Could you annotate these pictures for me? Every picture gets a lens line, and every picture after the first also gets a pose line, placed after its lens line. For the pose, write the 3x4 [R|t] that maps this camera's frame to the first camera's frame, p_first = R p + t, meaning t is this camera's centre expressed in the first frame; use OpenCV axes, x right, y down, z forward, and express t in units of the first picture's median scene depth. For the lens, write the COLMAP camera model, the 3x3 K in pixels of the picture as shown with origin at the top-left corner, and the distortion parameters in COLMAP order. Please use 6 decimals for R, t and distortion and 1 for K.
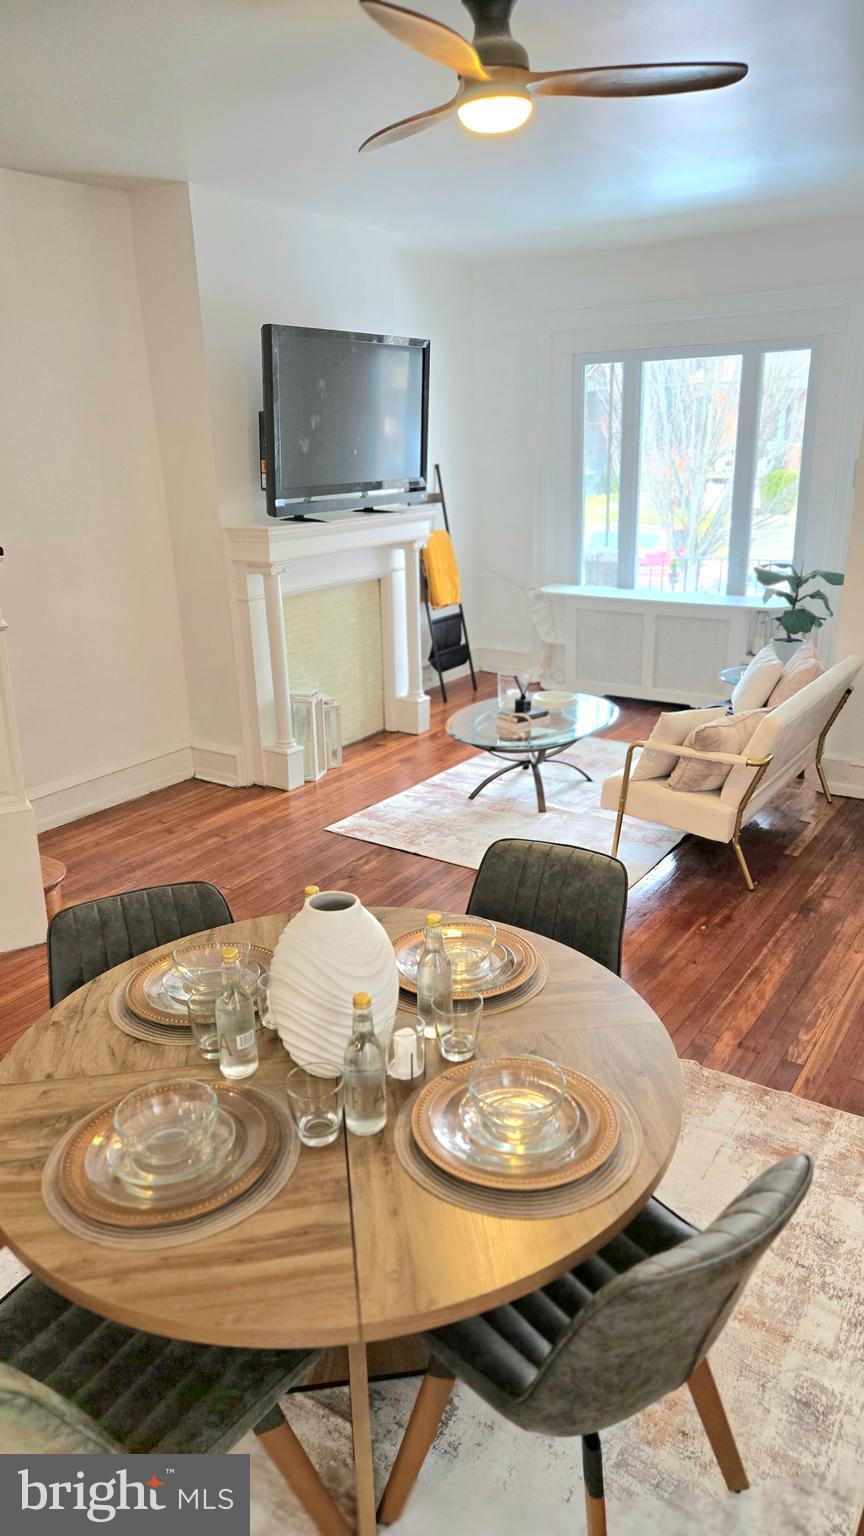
lens RADIAL K [[1022.8, 0, 428.3], [0, 1022.8, 772.9], [0, 0, 1]] dist [0.077924, -0.070665]
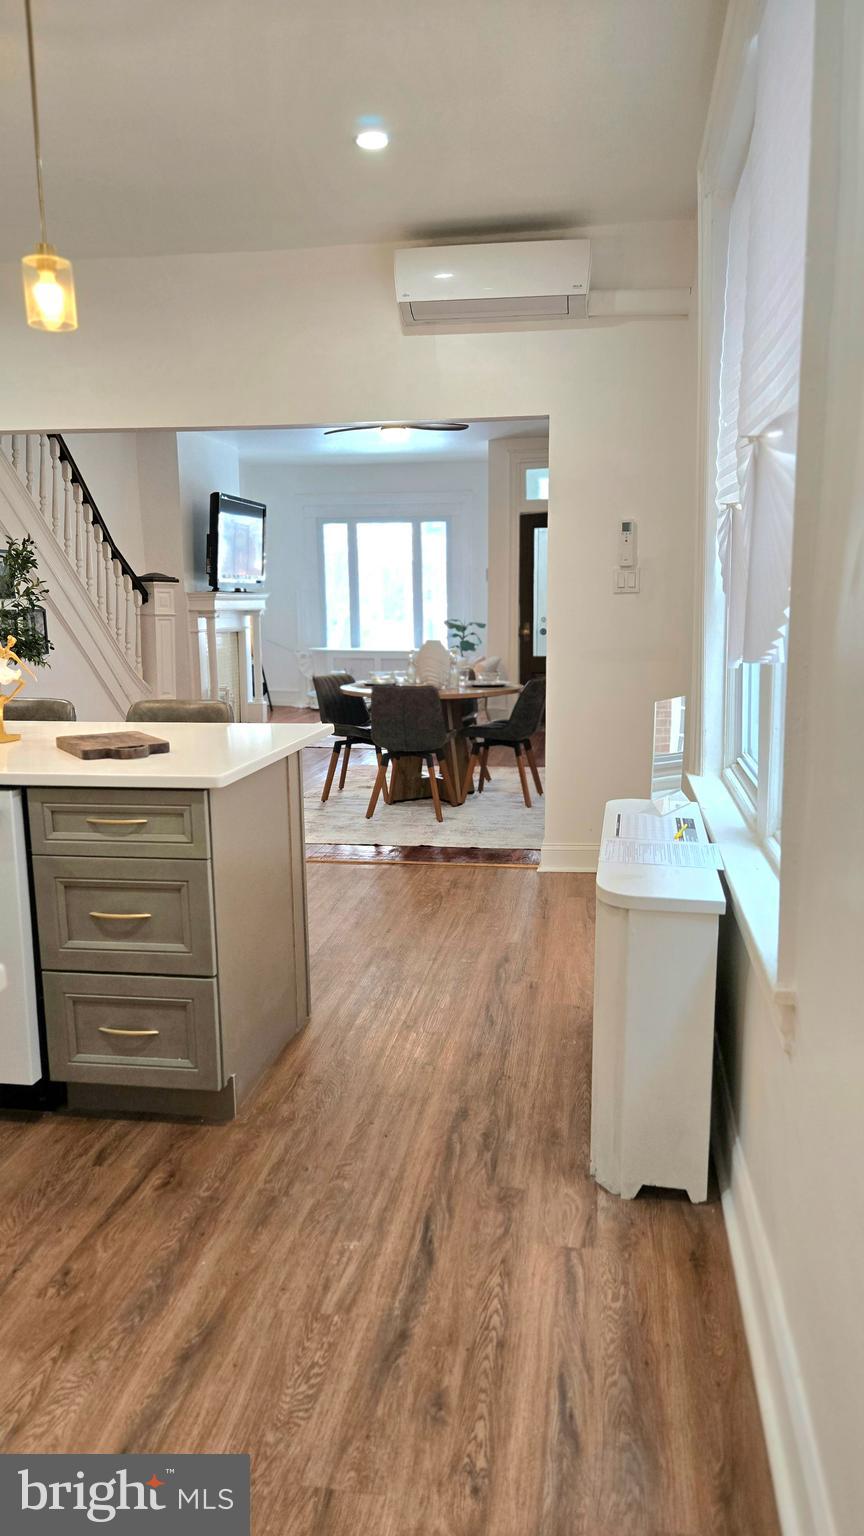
lens RADIAL K [[1016.5, 0, 439.8], [0, 1016.5, 781.5], [0, 0, 1]] dist [0.085757, -0.074387]
pose [[0.906478, -0.051385, 0.419114, -0.540012], [0.114224, 0.985402, -0.126234, 0.359432], [-0.406510, 0.162301, 0.899115, -0.738528]]
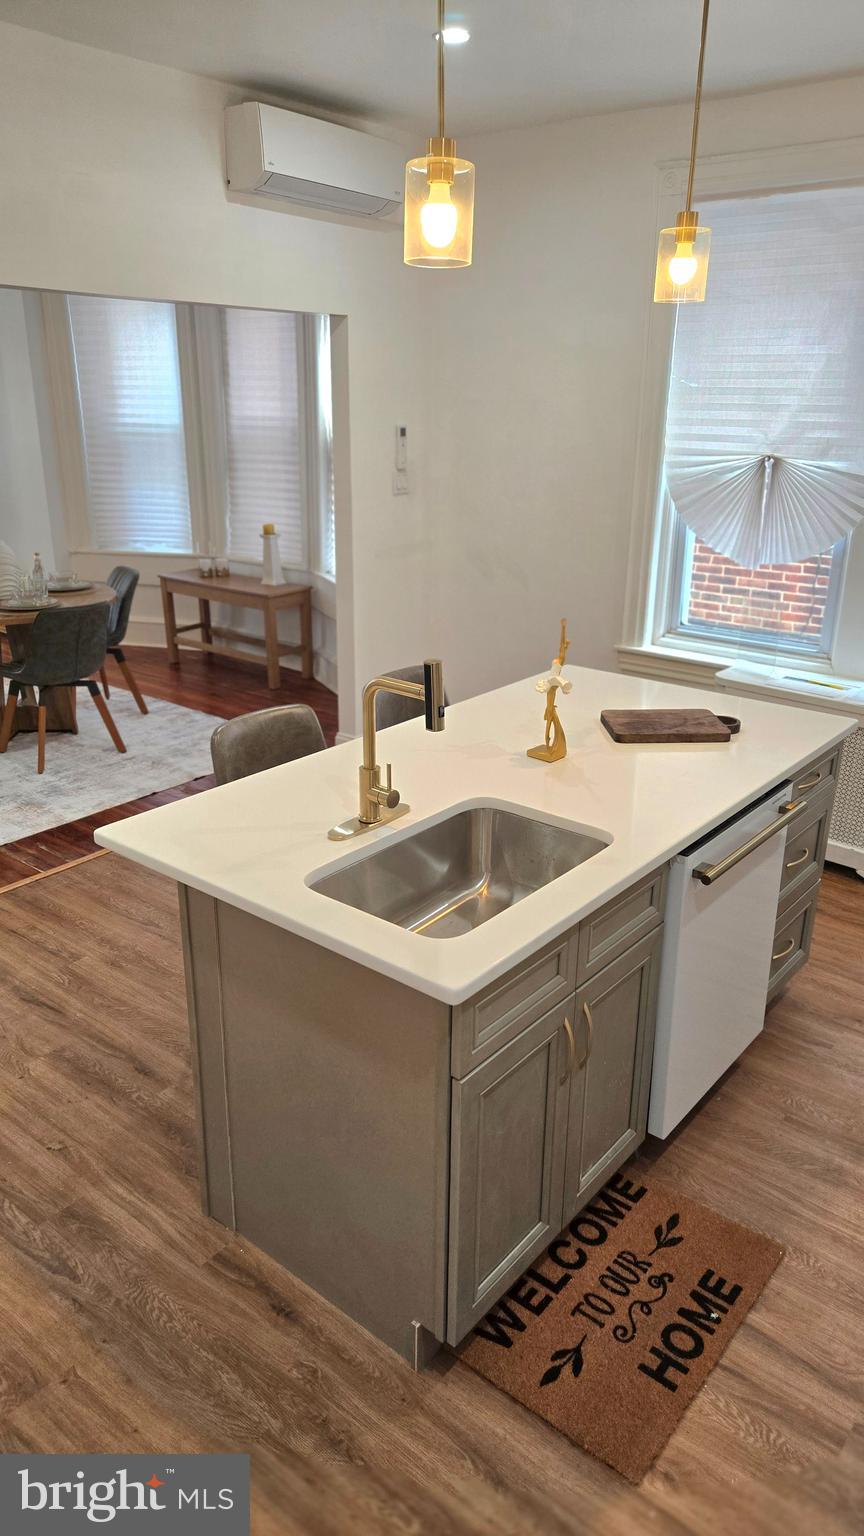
lens RADIAL K [[1025.1, 0, 432.0], [0, 1025.1, 768.0], [0, 0, 1]] dist [0.075490, -0.069714]
pose [[0.082494, -0.316019, 0.945160, -0.991347], [0.304066, 0.911153, 0.278109, 0.089713], [-0.949073, 0.264448, 0.171255, -0.182451]]
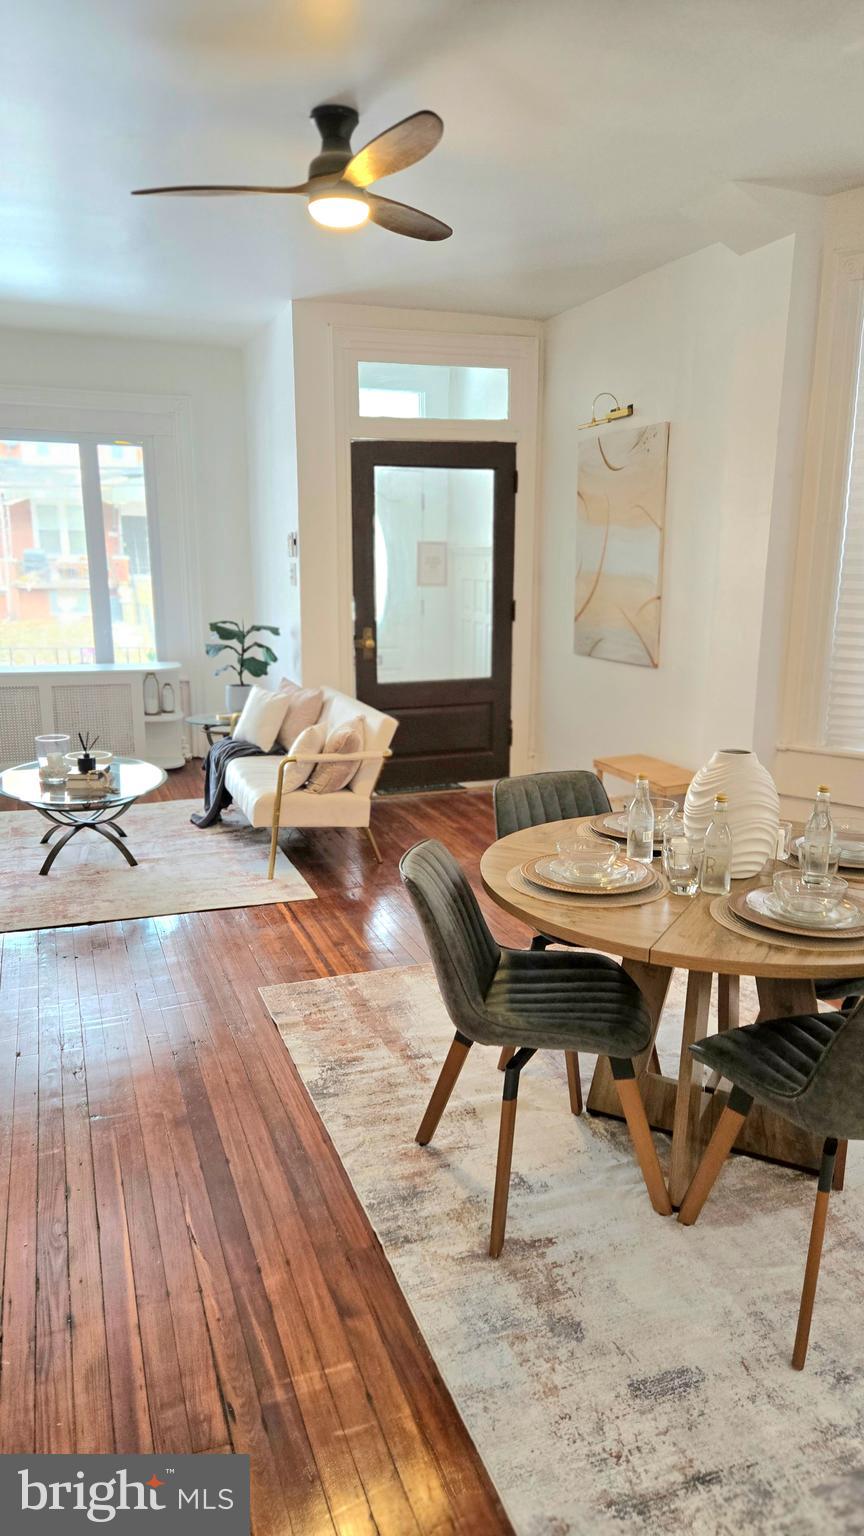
lens RADIAL K [[1016.5, 0, 439.8], [0, 1016.5, 781.5], [0, 0, 1]] dist [0.085757, -0.074387]
pose [[0.571158, -0.152721, 0.806508, -0.473176], [0.240022, 0.970669, 0.013827, 0.016144], [-0.784964, 0.185683, 0.591062, 0.158084]]
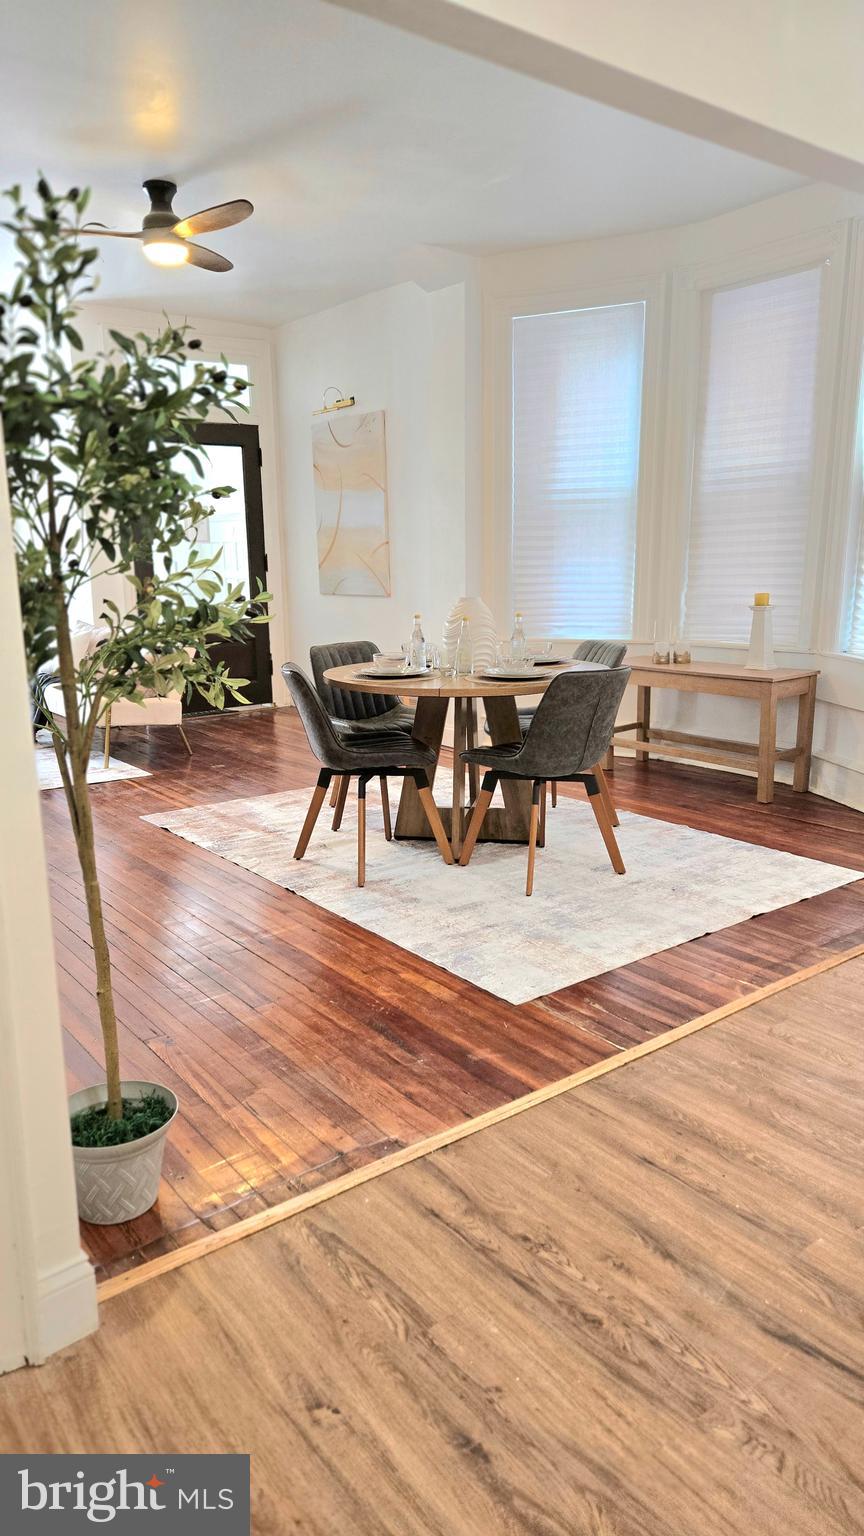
lens RADIAL K [[1022.8, 0, 428.3], [0, 1022.8, 772.9], [0, 0, 1]] dist [0.077924, -0.070665]
pose [[0.311435, -0.181446, 0.932784, -0.782599], [0.304092, 0.949014, 0.083074, 0.092180], [-0.900298, 0.257780, 0.350732, 0.111710]]
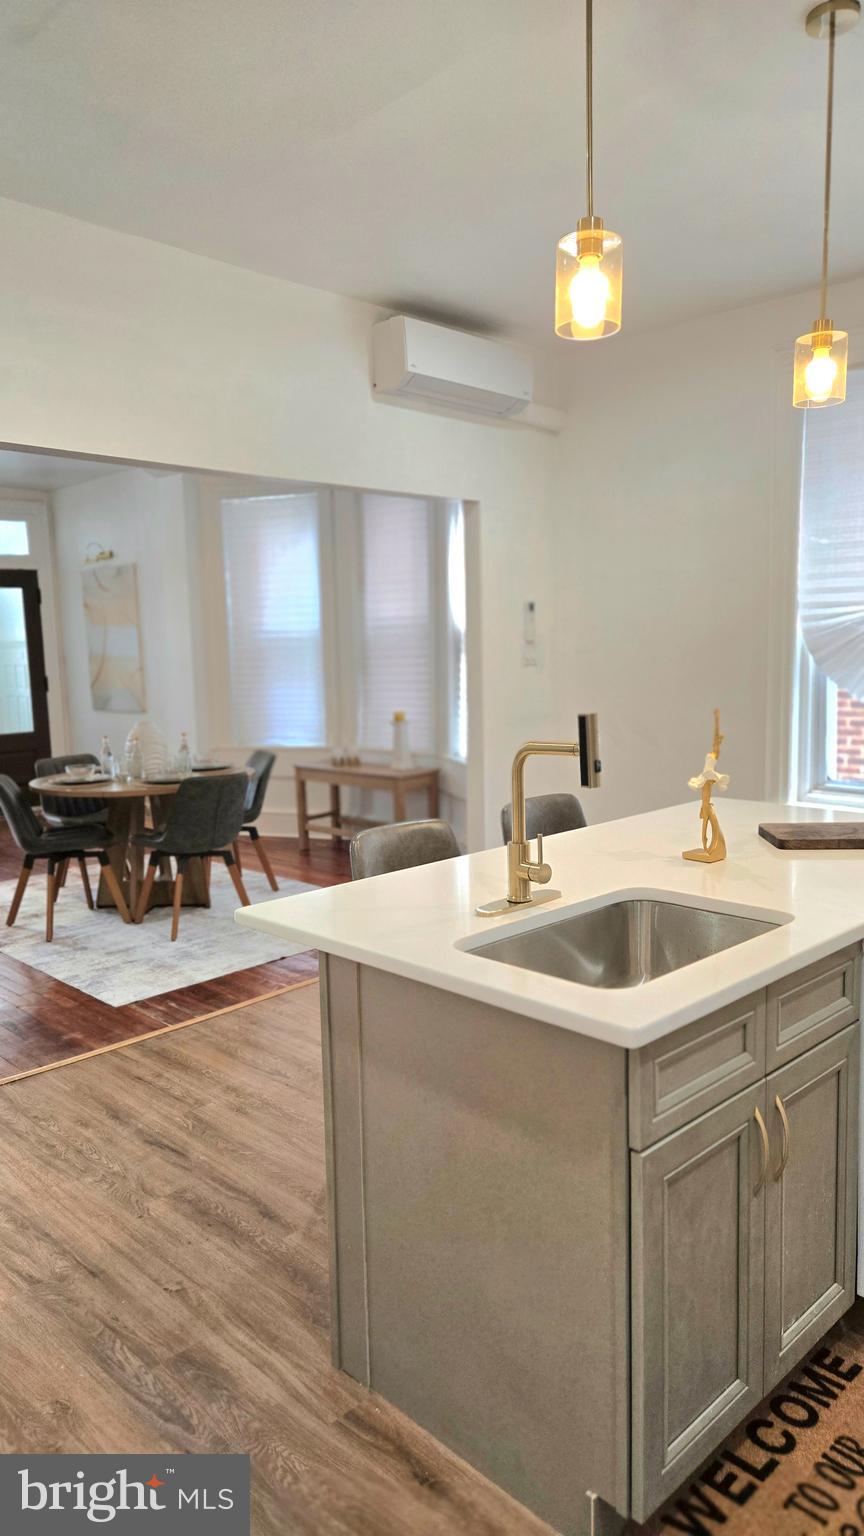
lens RADIAL K [[1022.8, 0, 428.3], [0, 1022.8, 772.9], [0, 0, 1]] dist [0.077924, -0.070665]
pose [[0.194616, -0.101797, 0.975583, -0.988023], [0.326863, 0.944483, 0.033347, 0.146591], [-0.924816, 0.312392, 0.217085, -0.149364]]
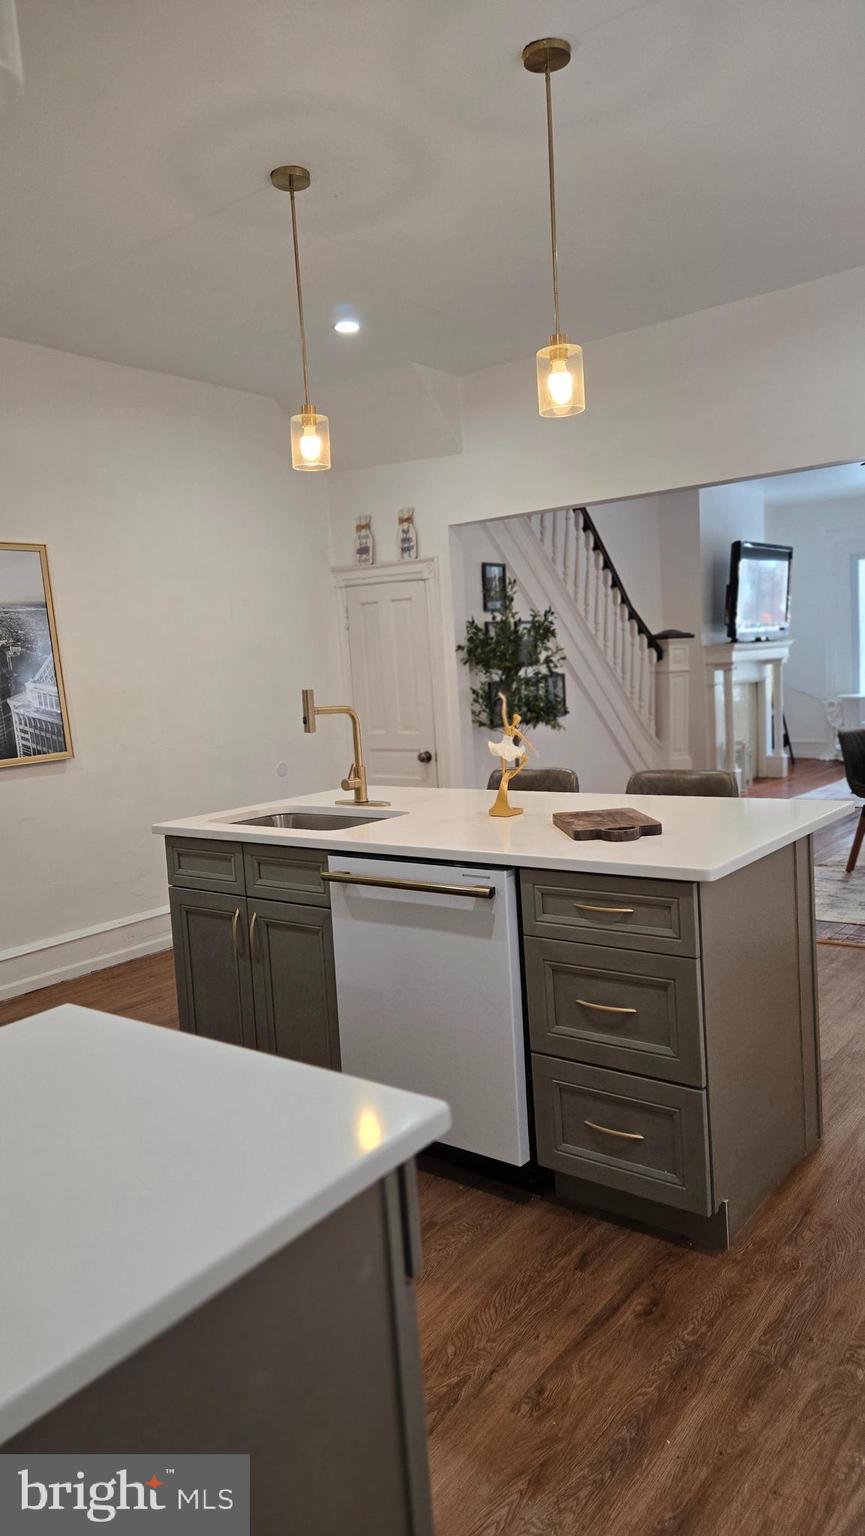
lens RADIAL K [[1016.5, 0, 440.3], [0, 1016.5, 781.5], [0, 0, 1]] dist [0.085757, -0.074387]
pose [[0.997628, -0.021898, -0.065267, -0.515173], [0.008516, 0.980033, -0.198652, 0.330226], [0.068314, 0.197625, 0.977895, -0.702211]]
